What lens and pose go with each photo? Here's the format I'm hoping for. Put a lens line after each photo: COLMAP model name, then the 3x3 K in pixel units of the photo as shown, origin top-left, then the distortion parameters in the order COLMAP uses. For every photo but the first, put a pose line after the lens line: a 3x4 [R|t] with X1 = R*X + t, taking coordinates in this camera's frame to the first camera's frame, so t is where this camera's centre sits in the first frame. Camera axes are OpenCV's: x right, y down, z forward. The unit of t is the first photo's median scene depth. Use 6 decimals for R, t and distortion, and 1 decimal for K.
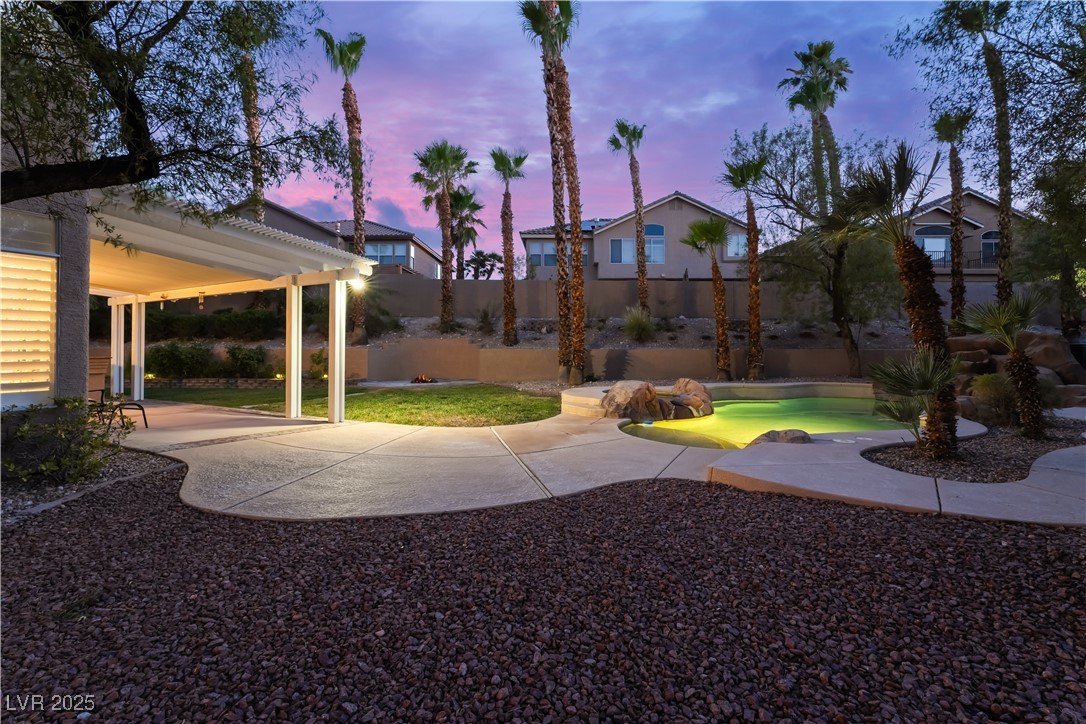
lens RADIAL K [[449.4, 0, 564.2], [0, 449.4, 346.0], [0, 0, 1]] dist [0.000105, -0.000216]
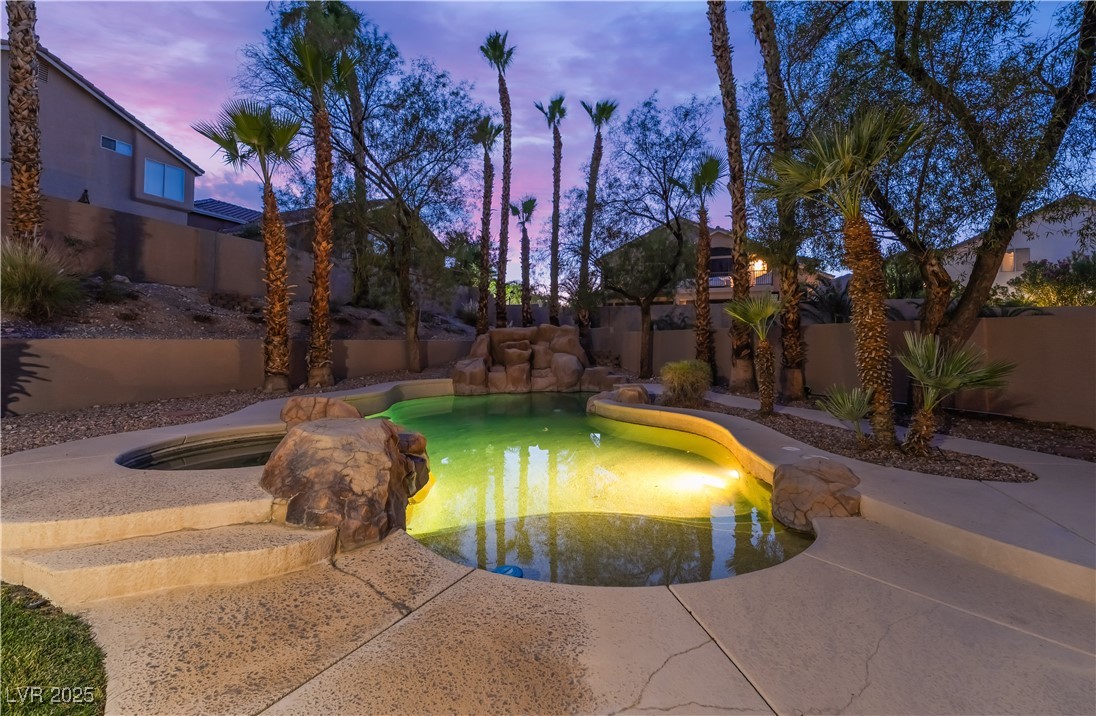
lens RADIAL K [[458.1, 0, 565.2], [0, 458.1, 326.7], [0, 0, 1]] dist [-0.000308, -0.000063]
pose [[0.318792, 0.030004, 0.947350, -0.086007], [-0.007253, 0.999547, -0.029216, 0.005020], [-0.947797, 0.002443, 0.318865, 0.396030]]
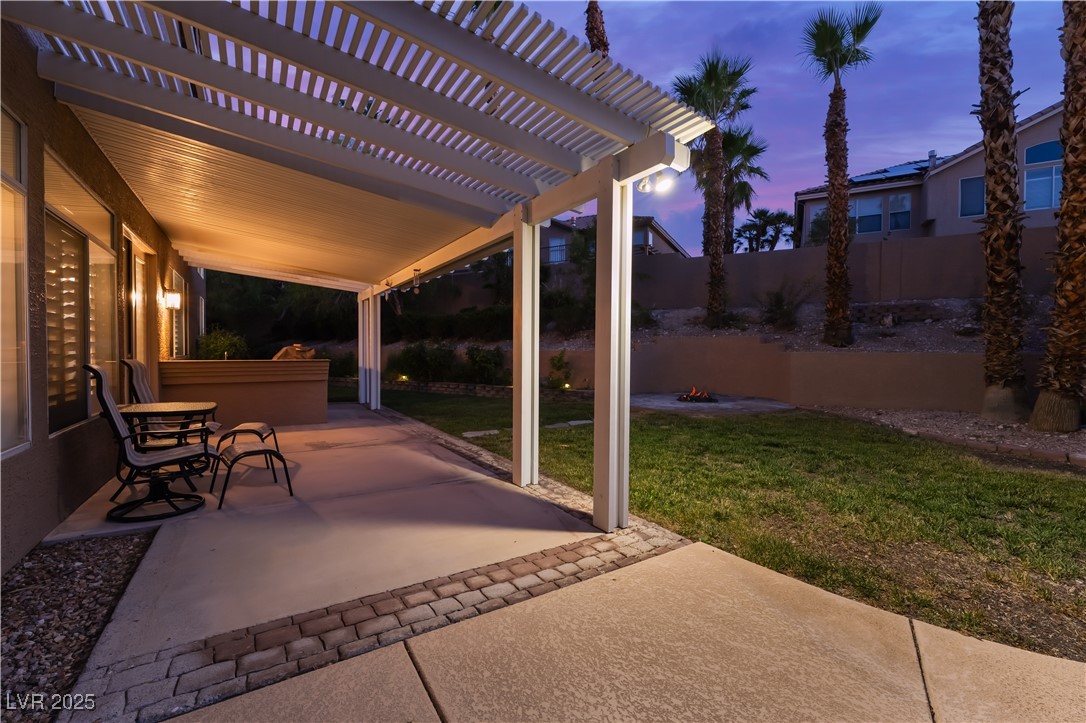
lens RADIAL K [[441.7, 0, 556.7], [0, 441.7, 358.8], [0, 0, 1]] dist [-0.000486, -0.000089]
pose [[0.880976, 0.013299, -0.472974, -0.173906], [-0.001462, 0.999677, 0.025385, 0.001527], [0.473159, -0.021672, 0.880711, 0.299700]]
